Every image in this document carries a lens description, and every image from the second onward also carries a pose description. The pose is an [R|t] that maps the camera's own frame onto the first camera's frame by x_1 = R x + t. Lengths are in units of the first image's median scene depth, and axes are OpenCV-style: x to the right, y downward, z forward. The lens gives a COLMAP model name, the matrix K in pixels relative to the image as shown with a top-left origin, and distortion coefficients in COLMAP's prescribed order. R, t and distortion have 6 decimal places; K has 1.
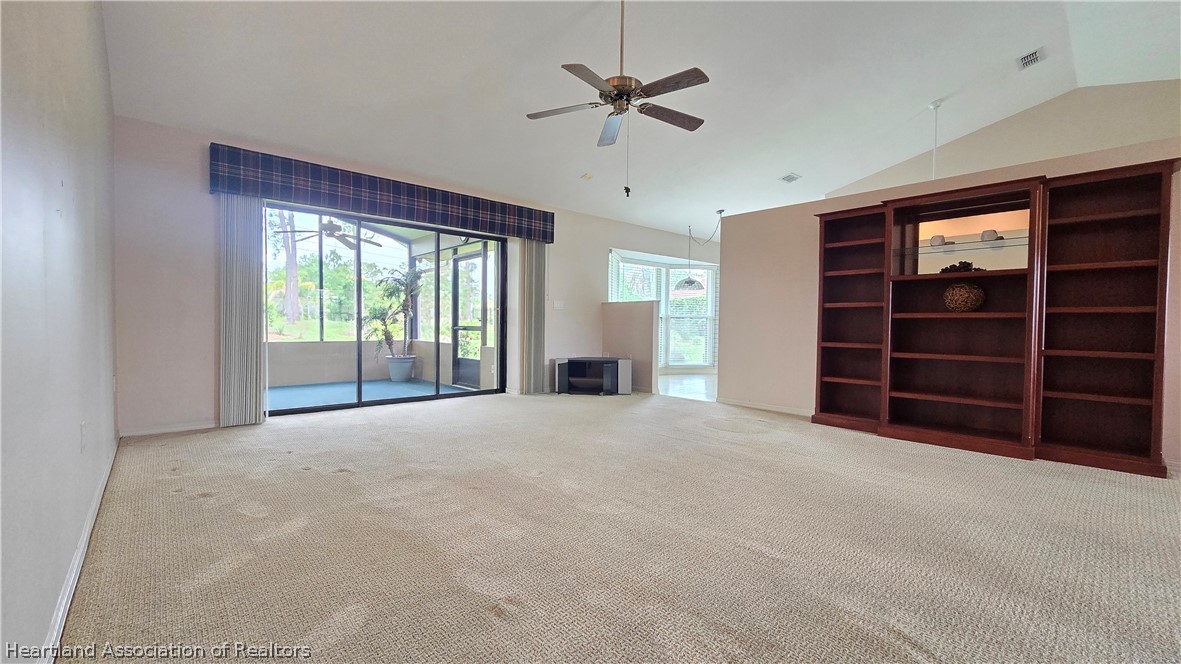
lens RADIAL K [[483.6, 0, 596.3], [0, 483.6, 333.5], [0, 0, 1]] dist [-0.003184, 0.000987]
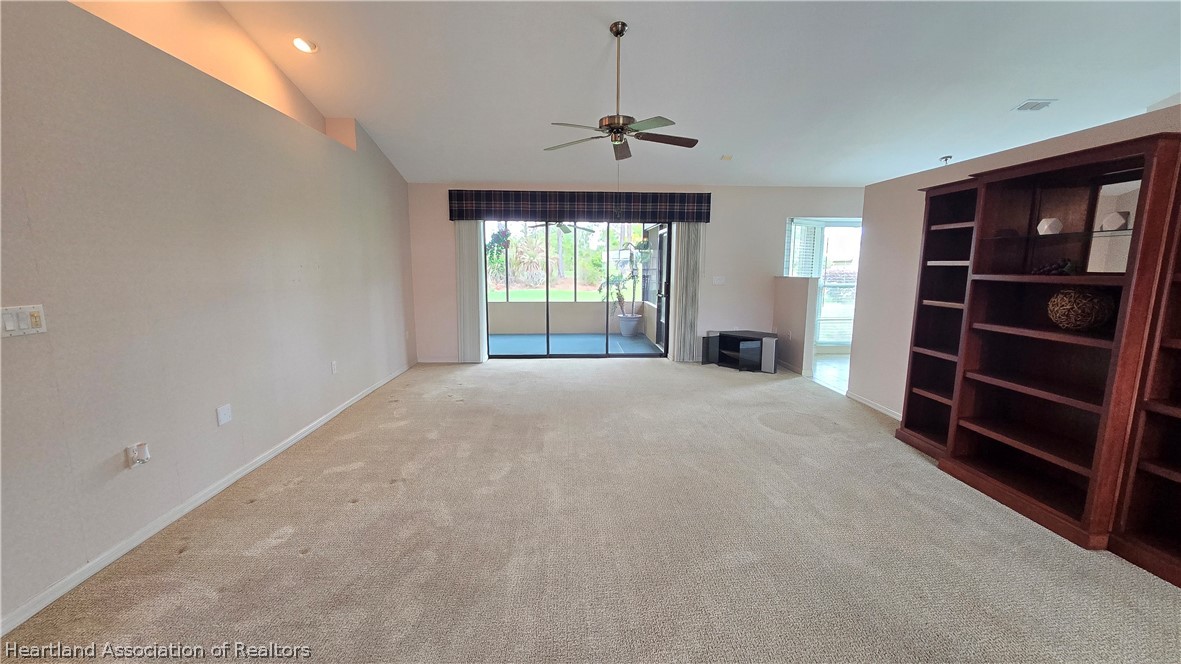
lens RADIAL K [[483.6, 0, 593.8], [0, 483.6, 336.2], [0, 0, 1]] dist [-0.003184, 0.000987]
pose [[0.773792, 0.085164, -0.627688, 0.412738], [-0.008779, 0.992268, 0.123806, -0.071441], [0.633378, -0.090290, 0.768557, 0.008742]]
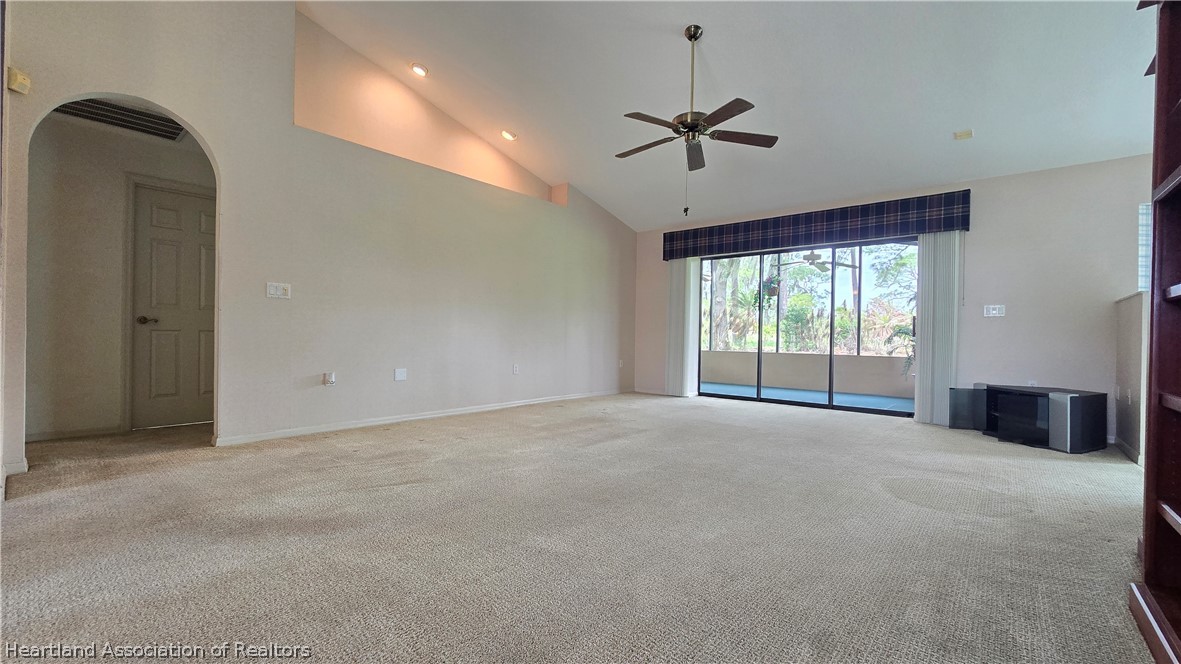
lens RADIAL K [[483.6, 0, 595.9], [0, 483.6, 336.5], [0, 0, 1]] dist [-0.003184, 0.000987]
pose [[0.131839, -0.007988, -0.991239, 0.602040], [-0.037403, 0.999215, -0.013027, 0.012341], [0.990565, 0.038793, 0.131436, 0.341724]]
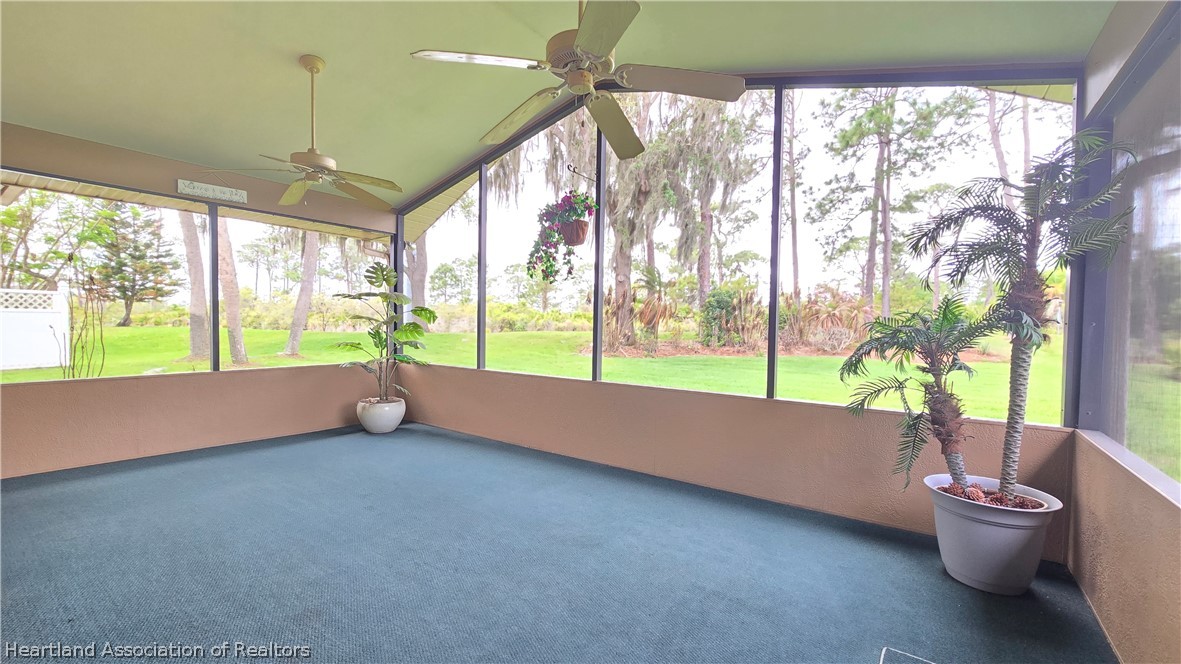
lens RADIAL K [[483.6, 0, 585.6], [0, 483.6, 336.7], [0, 0, 1]] dist [-0.003184, 0.000987]
pose [[0.205140, 0.018578, -0.978556, -0.254404], [-0.035062, 0.999318, 0.011622, -0.048371], [0.978104, 0.031926, 0.205651, 1.006482]]
